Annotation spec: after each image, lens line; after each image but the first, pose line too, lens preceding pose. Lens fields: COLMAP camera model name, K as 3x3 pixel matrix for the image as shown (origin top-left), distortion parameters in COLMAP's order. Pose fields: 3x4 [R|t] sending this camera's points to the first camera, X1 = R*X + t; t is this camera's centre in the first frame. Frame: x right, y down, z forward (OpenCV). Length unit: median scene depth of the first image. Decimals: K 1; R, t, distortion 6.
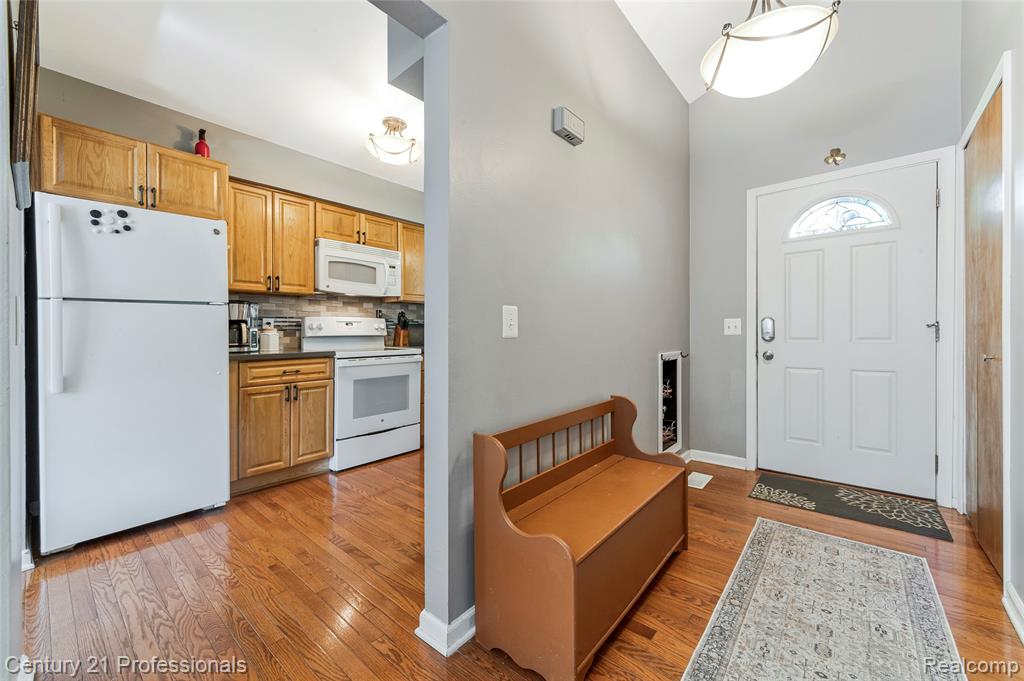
lens RADIAL K [[412.6, 0, 521.0], [0, 412.6, 341.3], [0, 0, 1]] dist [0.005449, 0.000066]
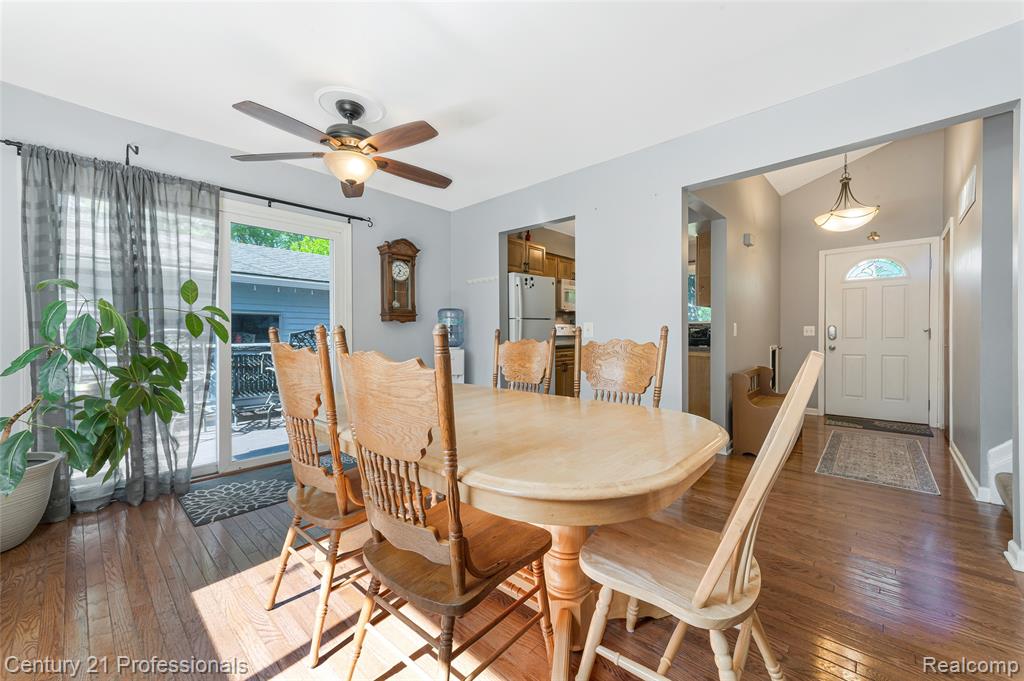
lens RADIAL K [[412.6, 0, 522.3], [0, 412.6, 343.1], [0, 0, 1]] dist [0.005449, 0.000066]
pose [[0.999357, 0.002527, -0.035754, -0.677062], [-0.002524, 0.999997, 0.000109, 0.018698], [0.035755, -0.000019, 0.999361, -0.825260]]
